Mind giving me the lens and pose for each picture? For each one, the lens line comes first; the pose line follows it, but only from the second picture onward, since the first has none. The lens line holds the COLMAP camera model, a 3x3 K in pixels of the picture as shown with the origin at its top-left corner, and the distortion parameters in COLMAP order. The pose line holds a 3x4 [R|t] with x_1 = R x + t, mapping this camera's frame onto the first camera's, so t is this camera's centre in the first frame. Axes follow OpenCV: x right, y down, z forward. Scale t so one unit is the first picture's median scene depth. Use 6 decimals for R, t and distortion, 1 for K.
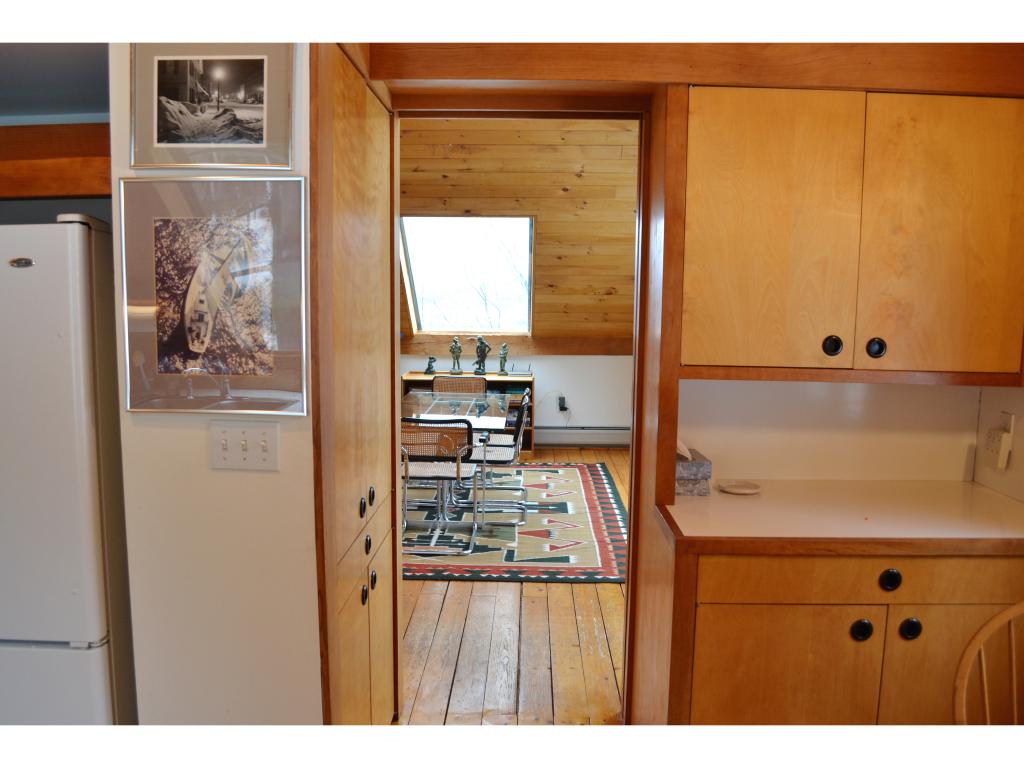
lens RADIAL K [[819.9, 0, 513.0], [0, 819.9, 387.1], [0, 0, 1]] dist [-0.081634, 0.011051]
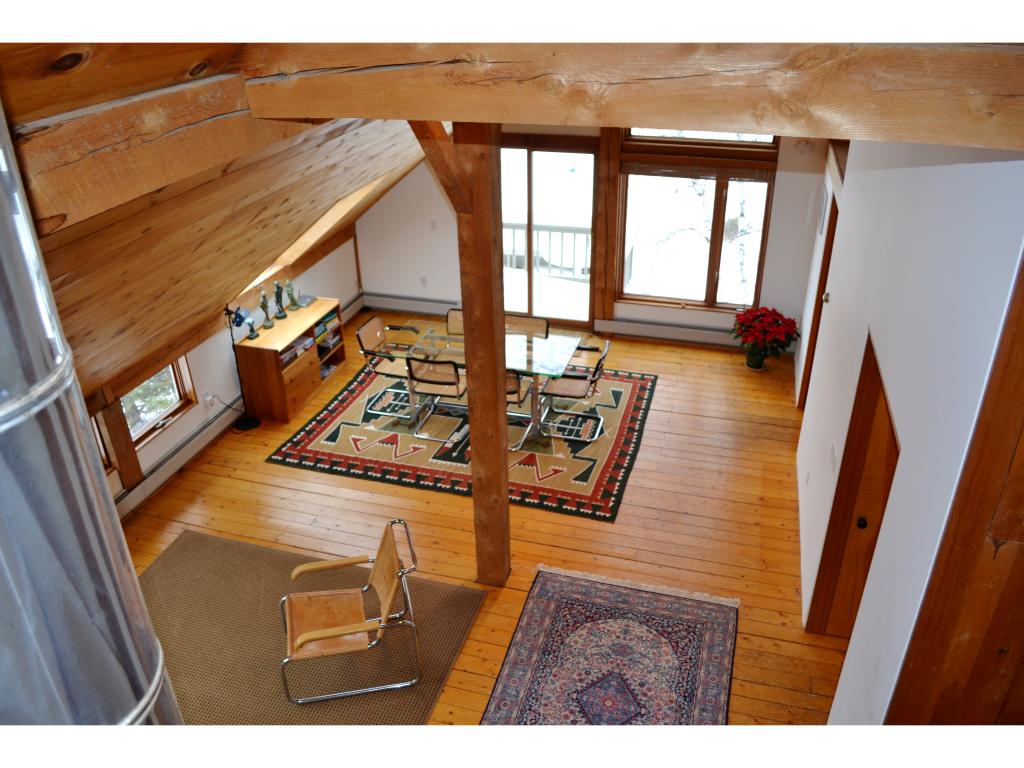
lens RADIAL K [[819.9, 0, 509.2], [0, 819.9, 388.7], [0, 0, 1]] dist [-0.081634, 0.011051]
pose [[0.257907, -0.466170, 0.846268, -0.878724], [0.126725, 0.884654, 0.448695, -0.360370], [-0.957823, -0.008479, 0.287234, 0.442276]]
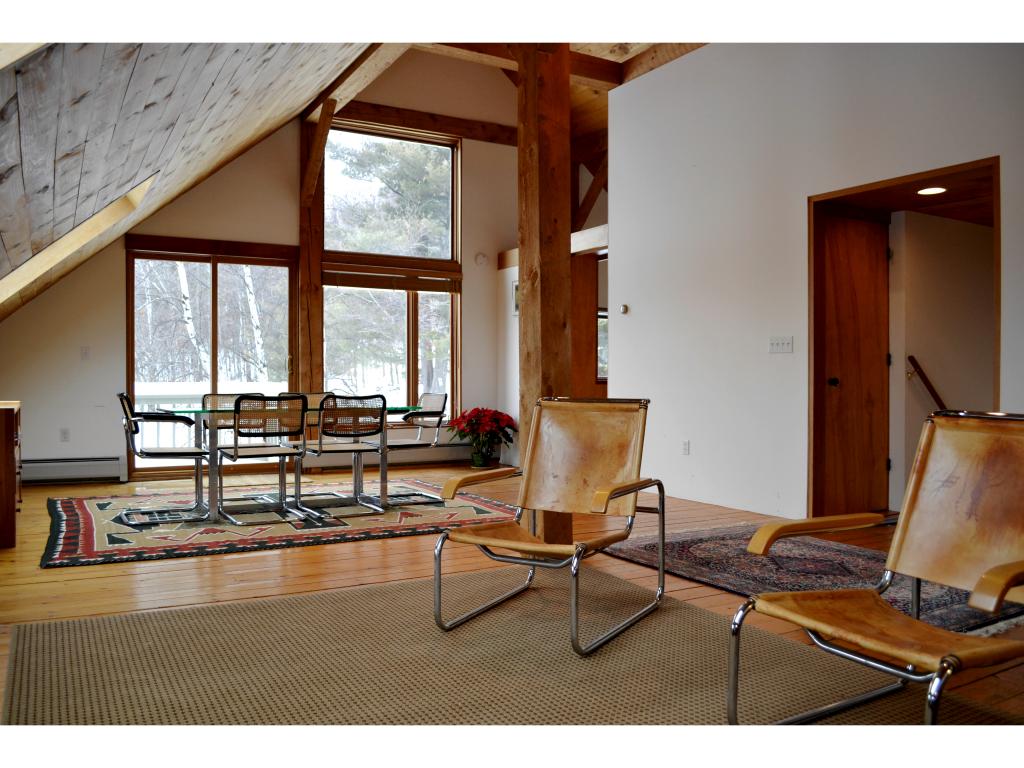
lens RADIAL K [[819.9, 0, 511.0], [0, 819.9, 382.2], [0, 0, 1]] dist [-0.081634, 0.011051]
pose [[-0.519616, -0.016127, 0.854248, -0.794591], [0.090477, 0.993162, 0.073784, -0.040630], [-0.849596, 0.115629, -0.514603, 0.955636]]
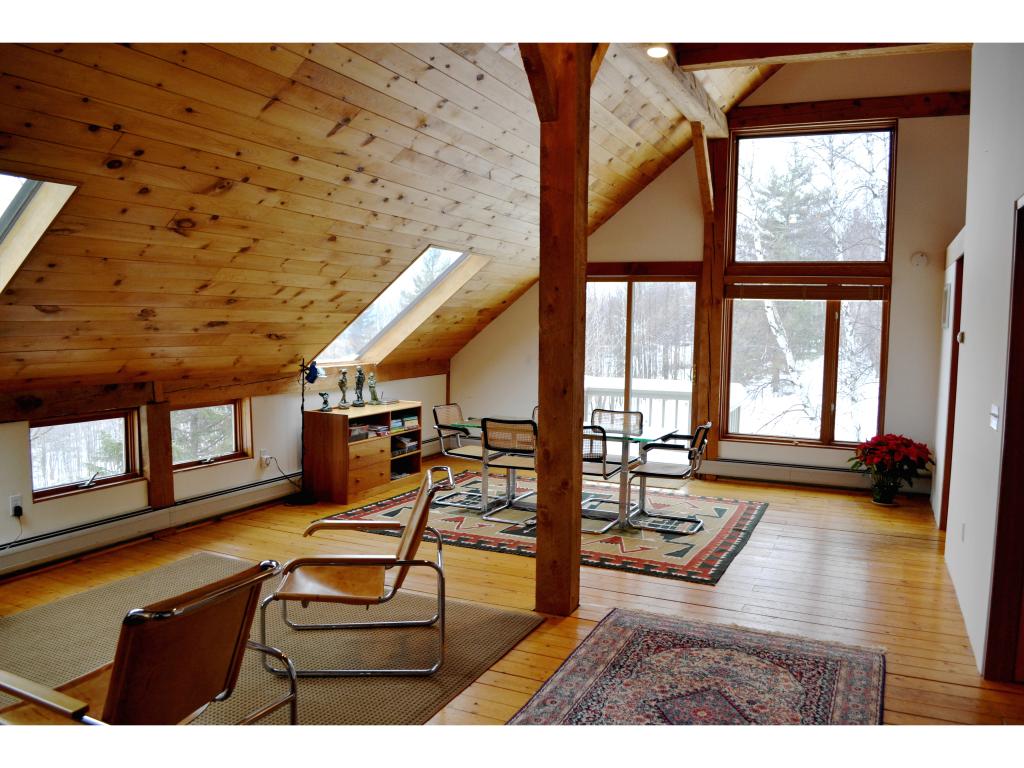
lens RADIAL K [[819.9, 0, 510.4], [0, 819.9, 386.0], [0, 0, 1]] dist [-0.081634, 0.011051]
pose [[0.392519, -0.076065, 0.916593, -0.865499], [0.089400, 0.995011, 0.044289, -0.066823], [-0.915389, 0.064559, 0.397361, 0.457096]]
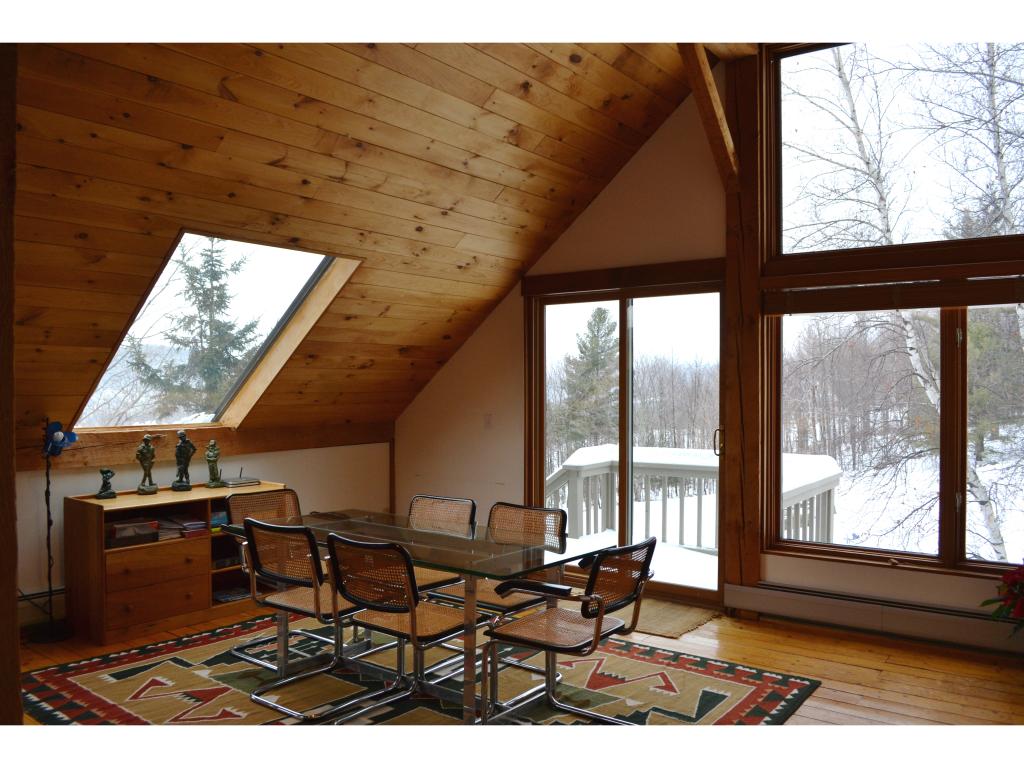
lens RADIAL K [[819.9, 0, 511.0], [0, 819.9, 389.5], [0, 0, 1]] dist [-0.081634, 0.011051]
pose [[0.585396, -0.011859, 0.810661, -0.413407], [0.095636, 0.993922, -0.054521, -0.035124], [-0.805087, 0.109444, 0.582972, 0.410717]]
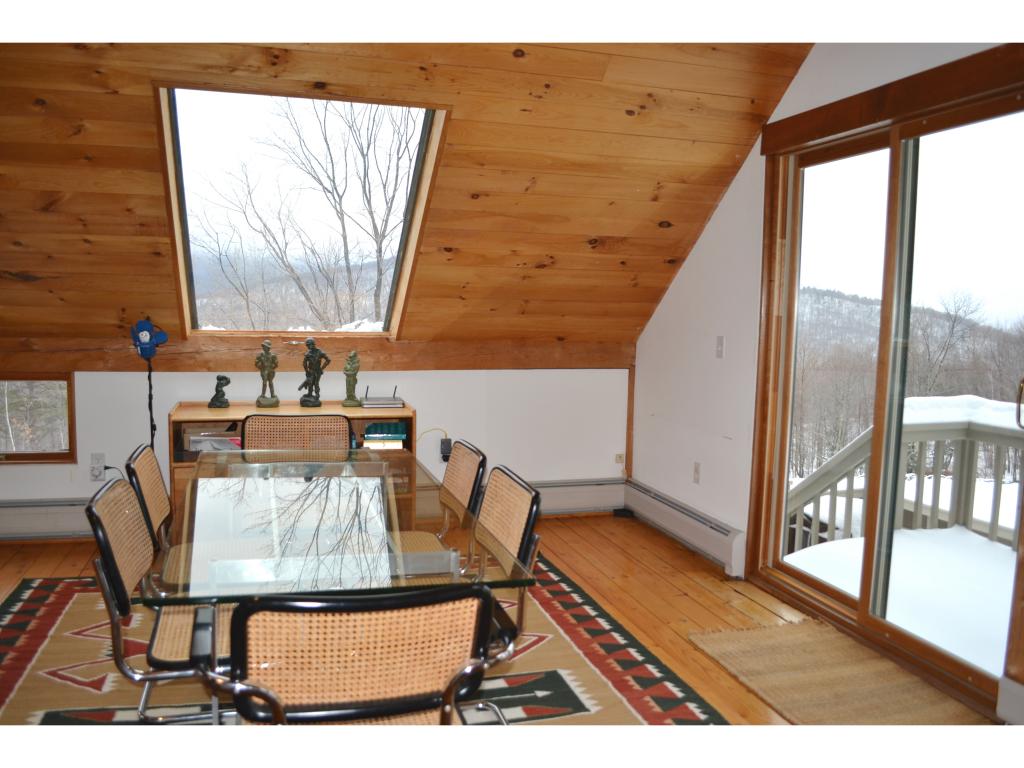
lens RADIAL K [[819.9, 0, 511.6], [0, 819.9, 393.1], [0, 0, 1]] dist [-0.081634, 0.011051]
pose [[0.950597, -0.019828, 0.309795, -0.084611], [0.020858, 0.999782, -0.000012, -0.021281], [-0.309727, 0.006473, 0.950803, 0.420504]]
